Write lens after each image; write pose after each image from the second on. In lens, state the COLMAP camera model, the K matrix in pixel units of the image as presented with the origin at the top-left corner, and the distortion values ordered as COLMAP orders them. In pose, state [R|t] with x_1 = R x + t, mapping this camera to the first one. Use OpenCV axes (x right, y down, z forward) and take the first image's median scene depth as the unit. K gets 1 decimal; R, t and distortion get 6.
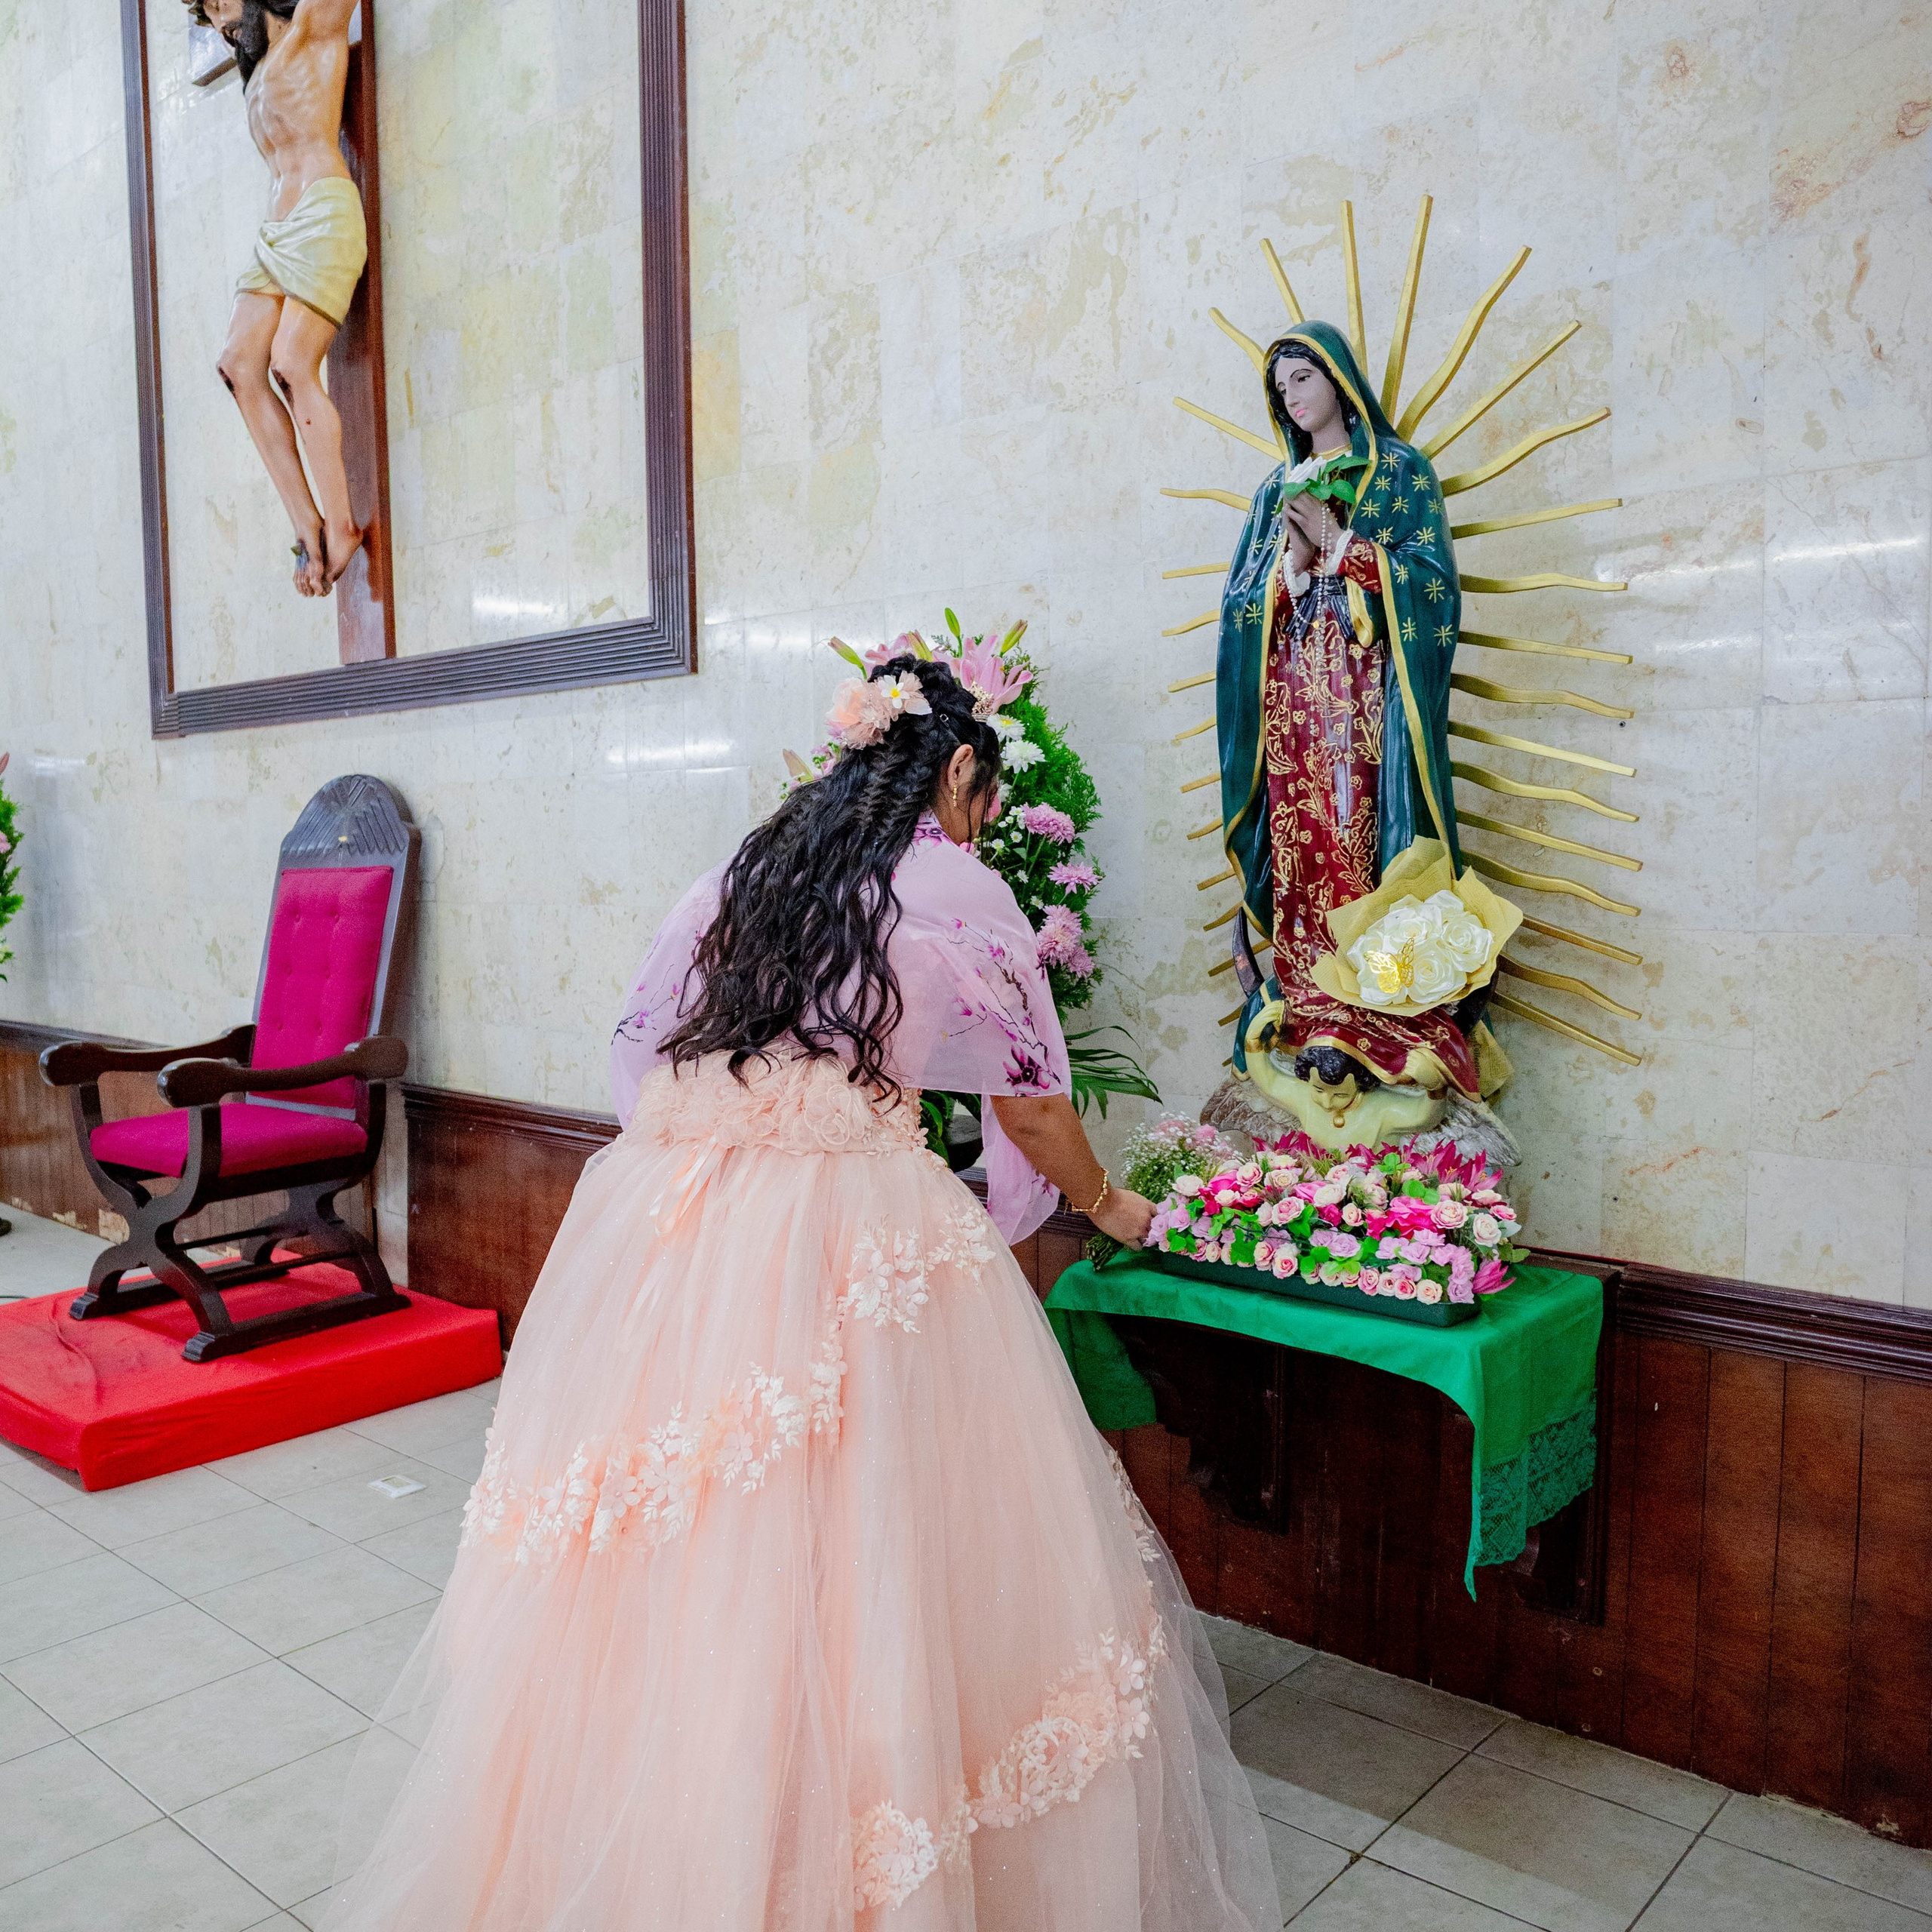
lens RADIAL K [[1709.8, 0, 965.4], [0, 1709.8, 993.4], [0, 0, 1]] dist [-0.064785, 0.048044]
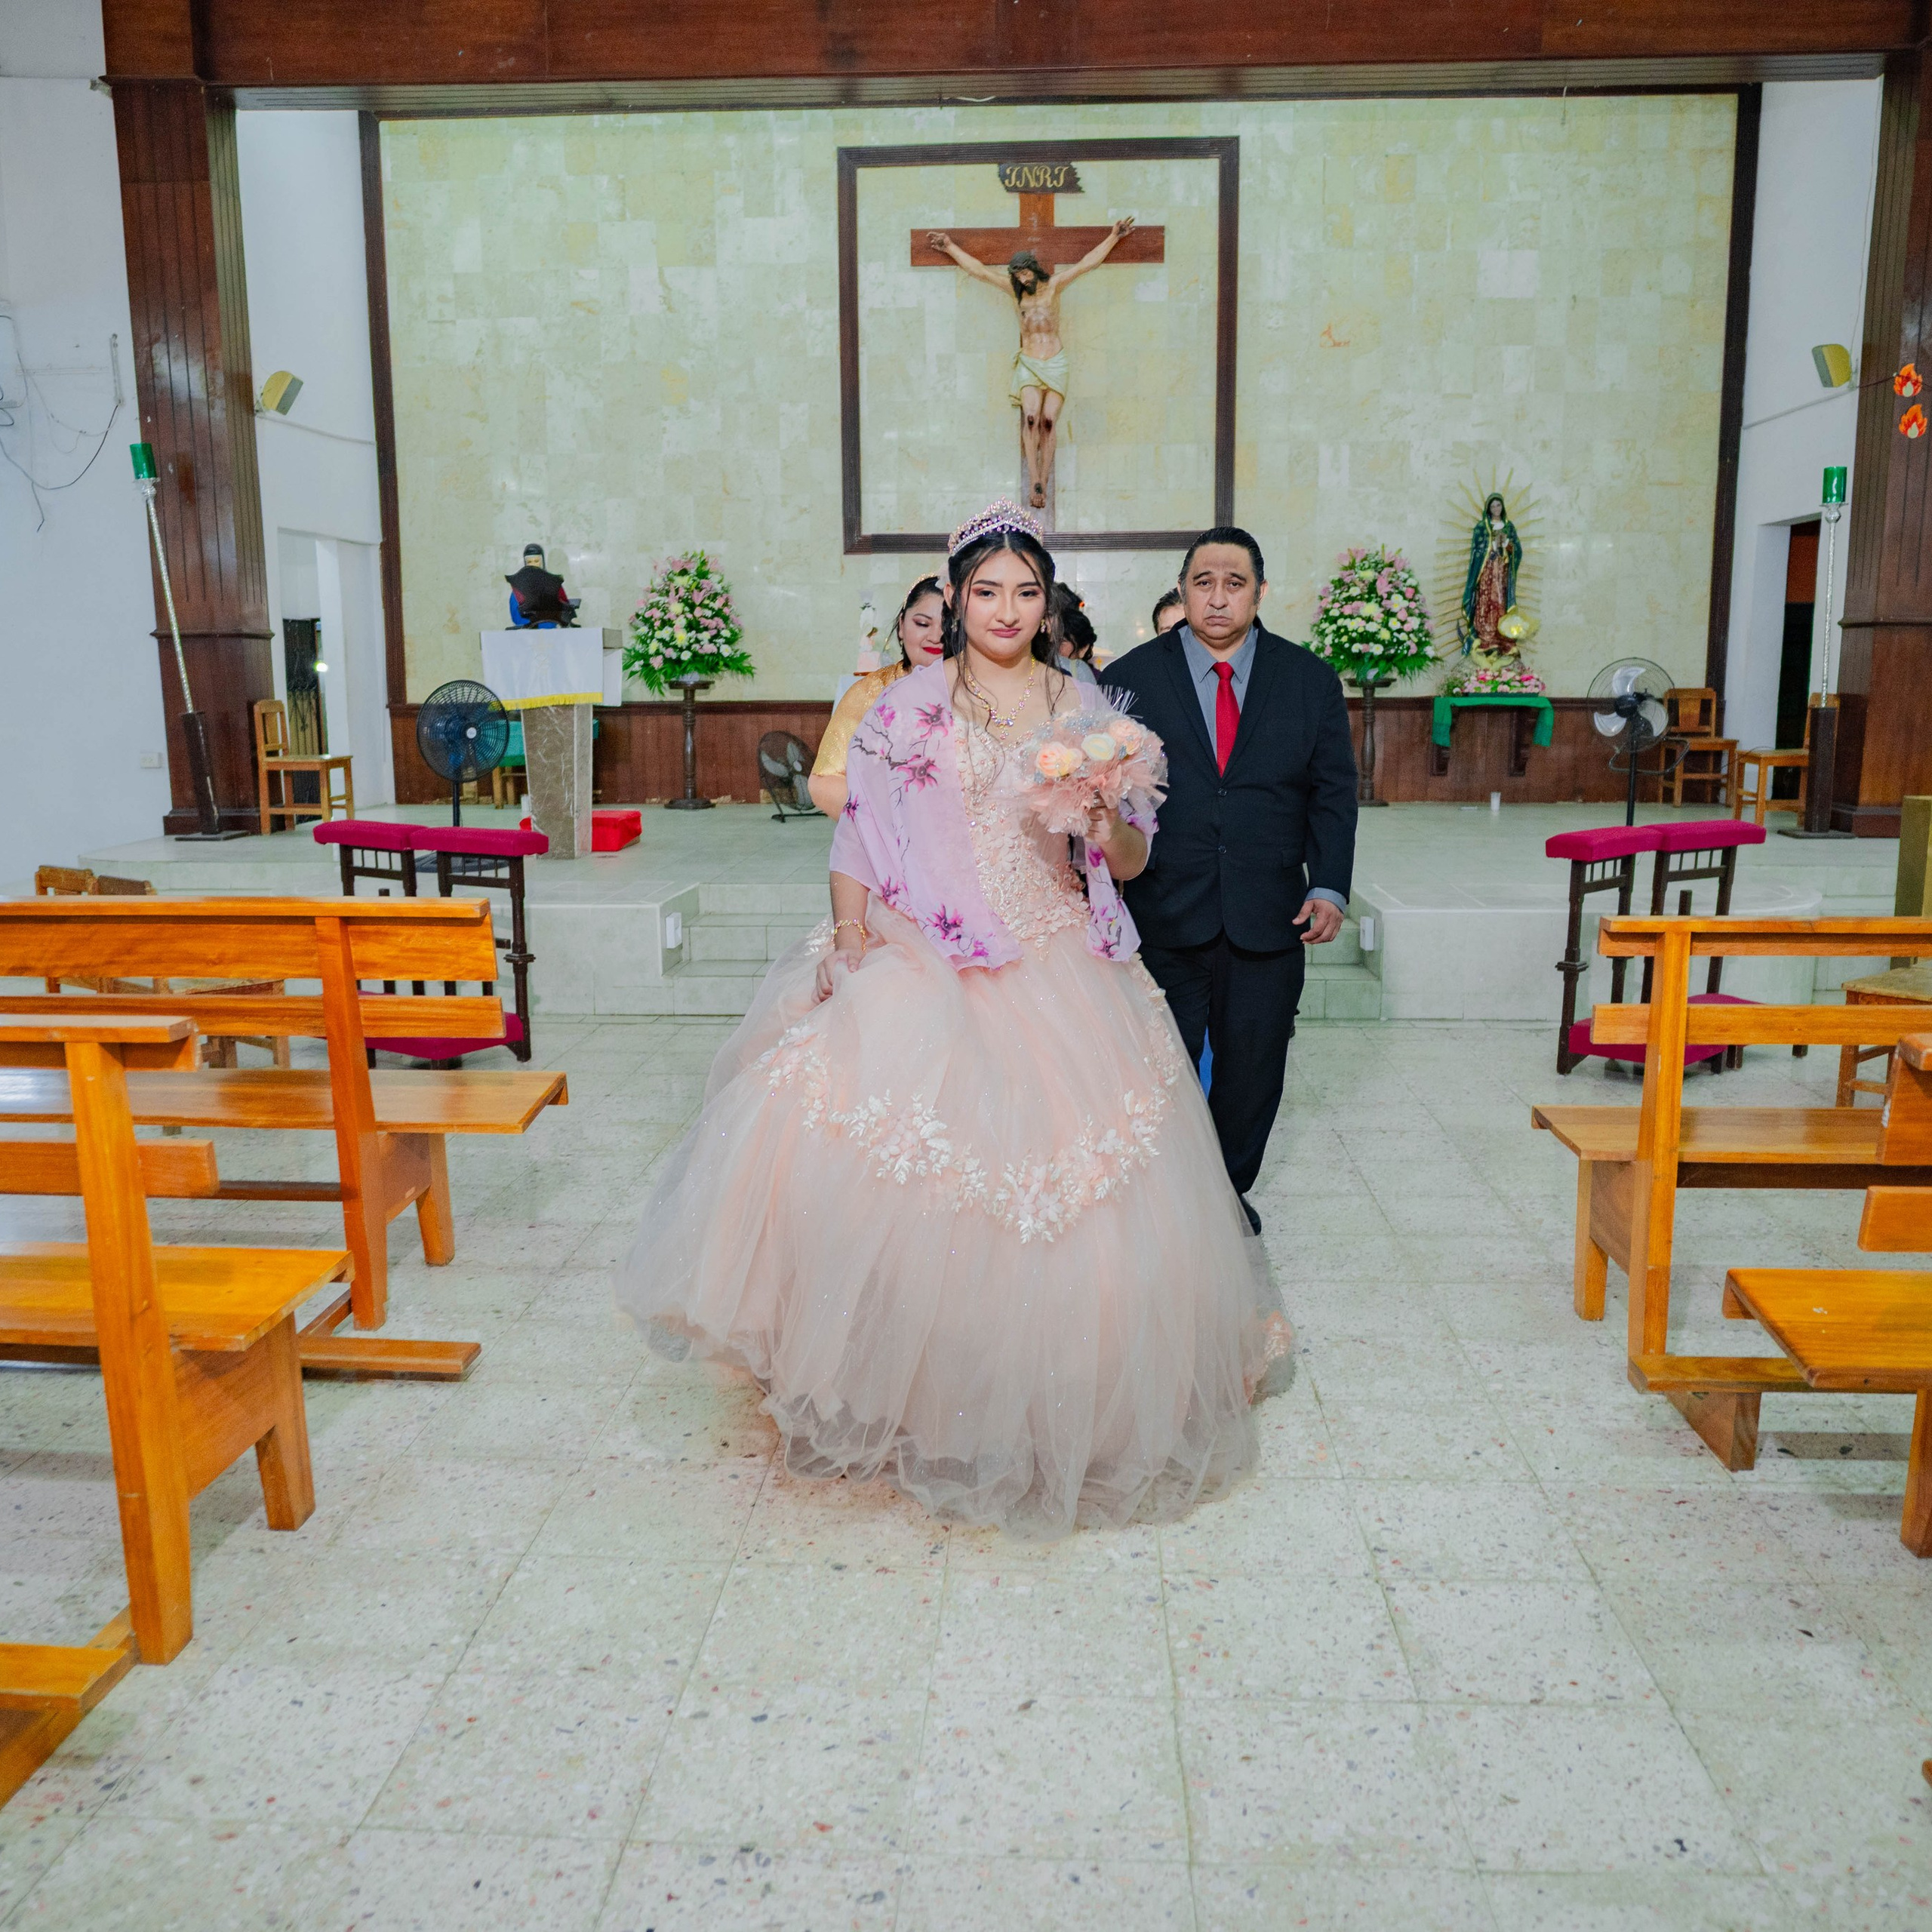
lens RADIAL K [[1719.6, 0, 954.2], [0, 1719.6, 983.4], [0, 0, 1]] dist [-0.059863, 0.040517]
pose [[0.795055, -0.100788, 0.598105, -3.585383], [0.050291, 0.993656, 0.100592, 0.371568], [-0.604449, -0.049897, 0.795079, -1.748486]]
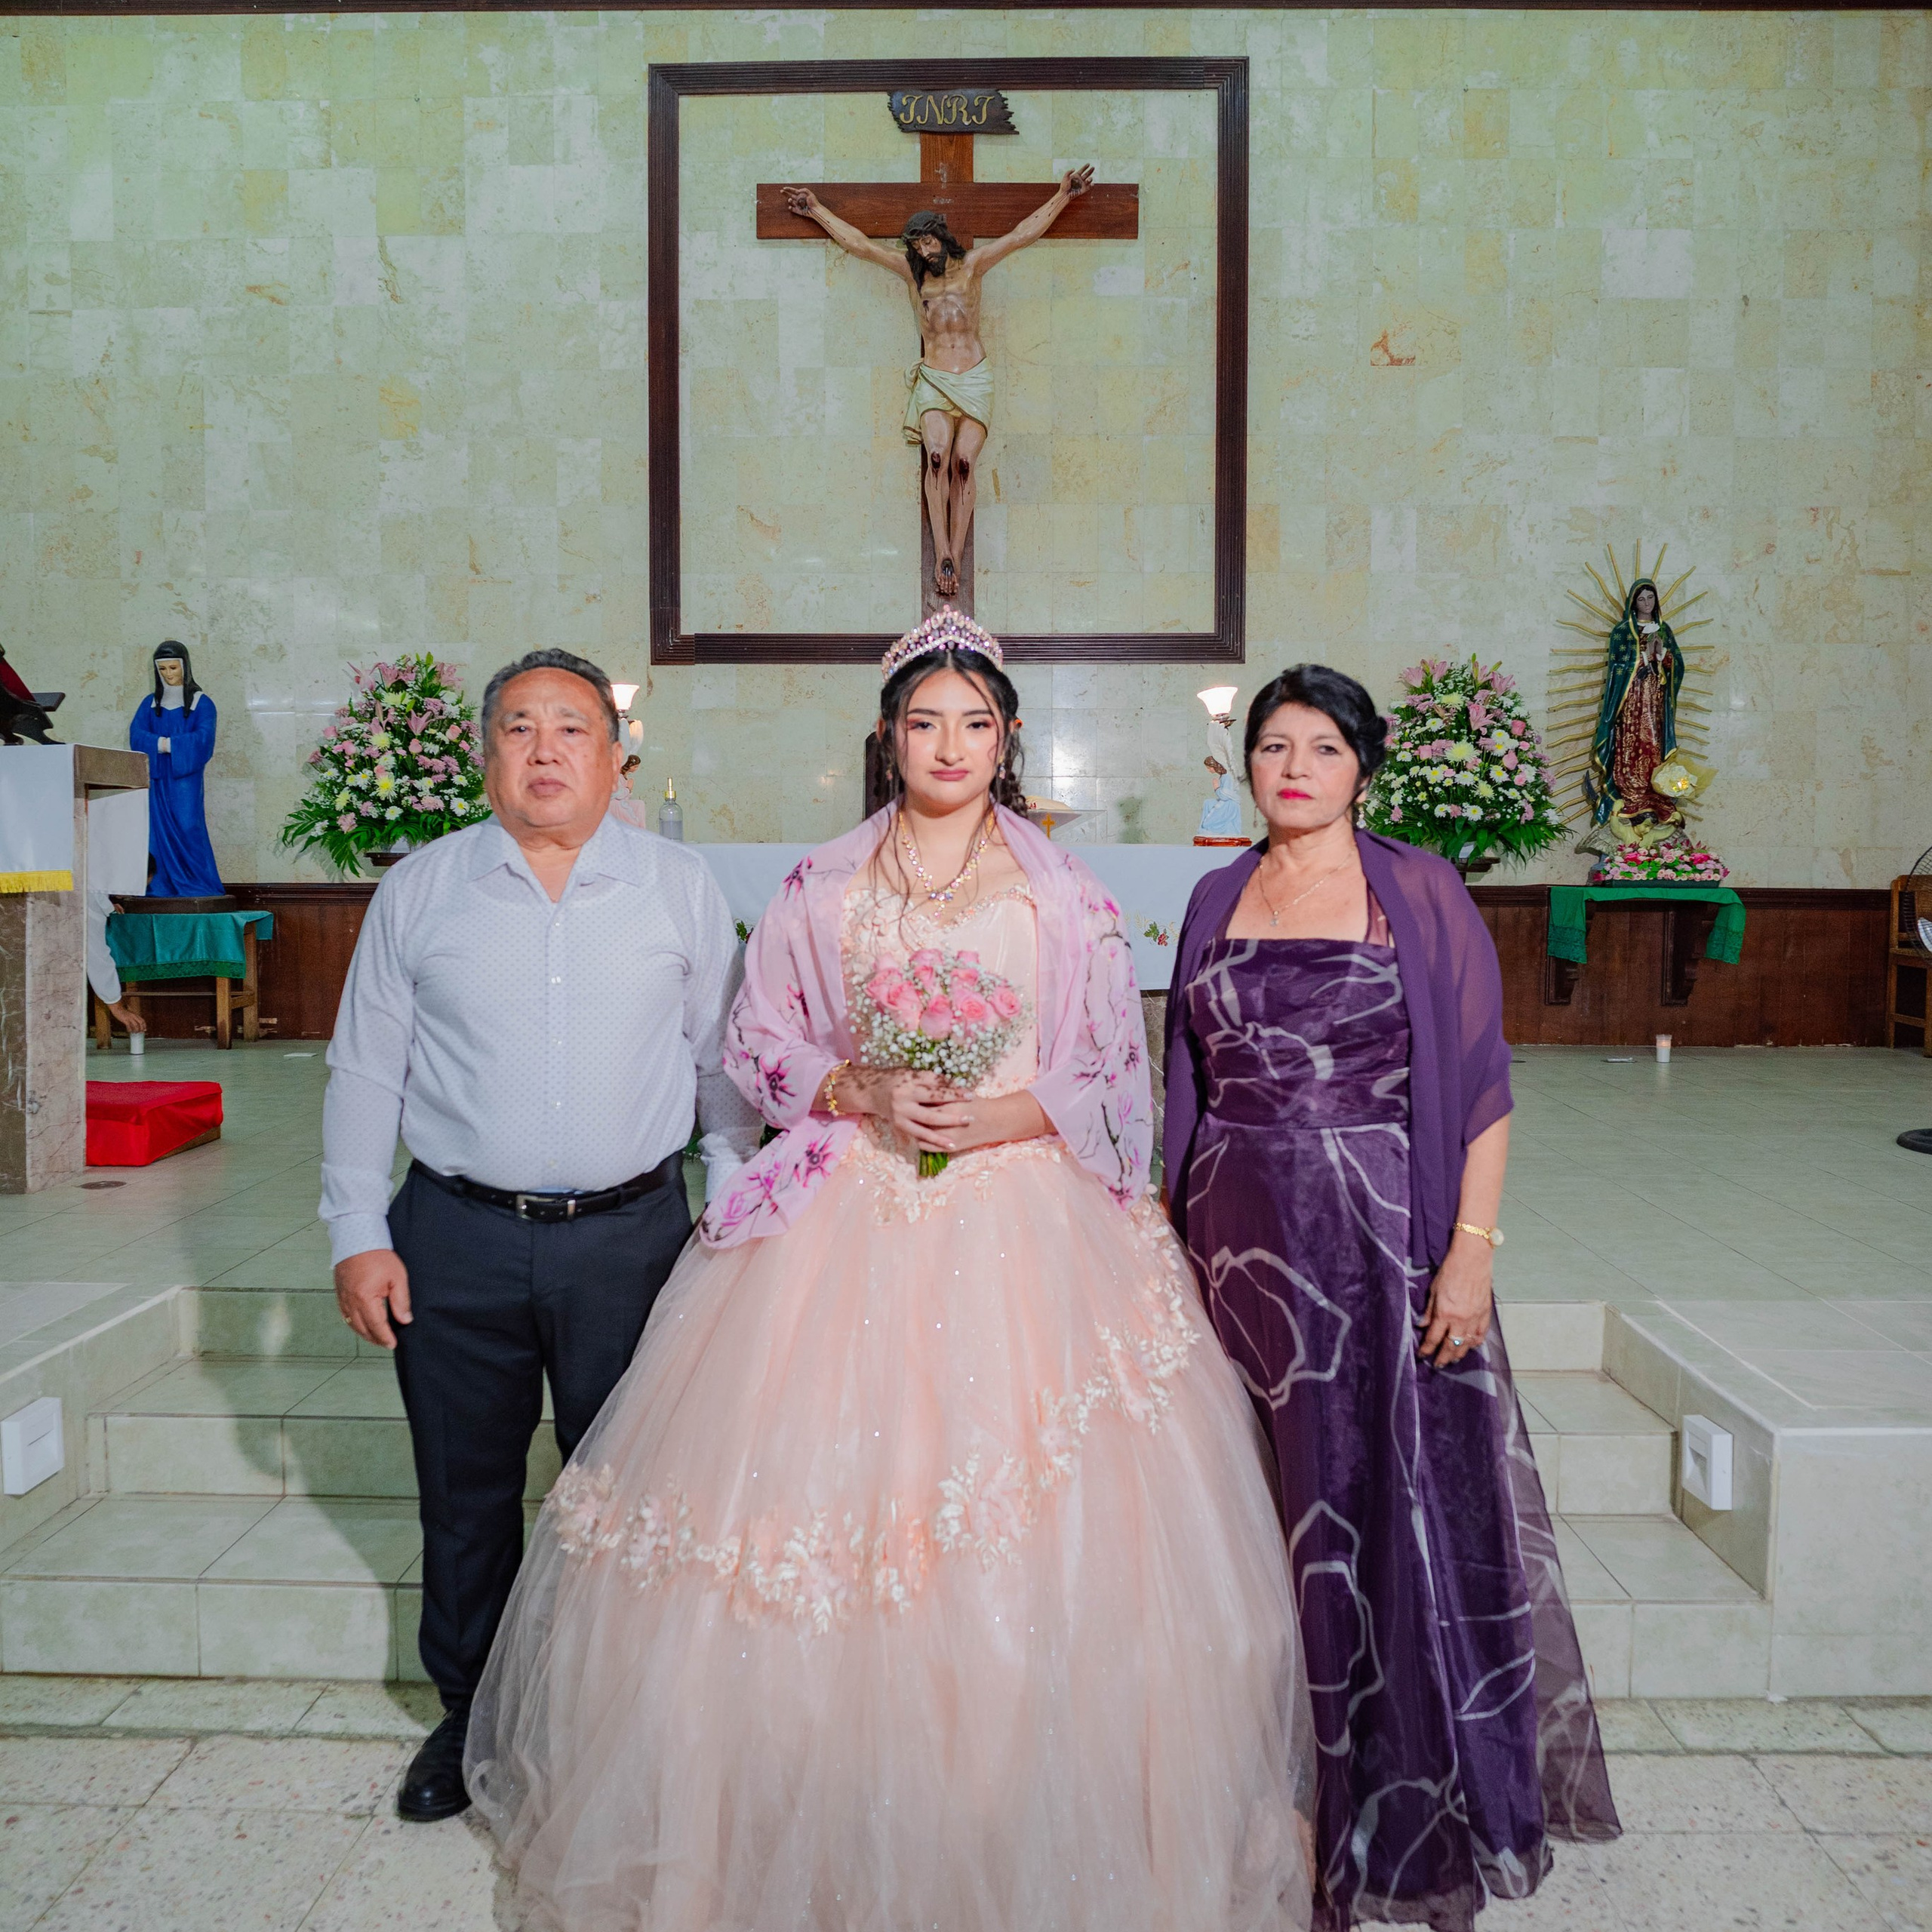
lens RADIAL K [[1763.7, 0, 950.1], [0, 1763.7, 974.1], [0, 0, 1]] dist [-0.064964, 0.050485]
pose [[0.770388, -0.029662, 0.636885, -2.552336], [0.044262, 0.998995, -0.007013, 0.266251], [-0.636037, 0.033593, 0.770927, -0.573737]]
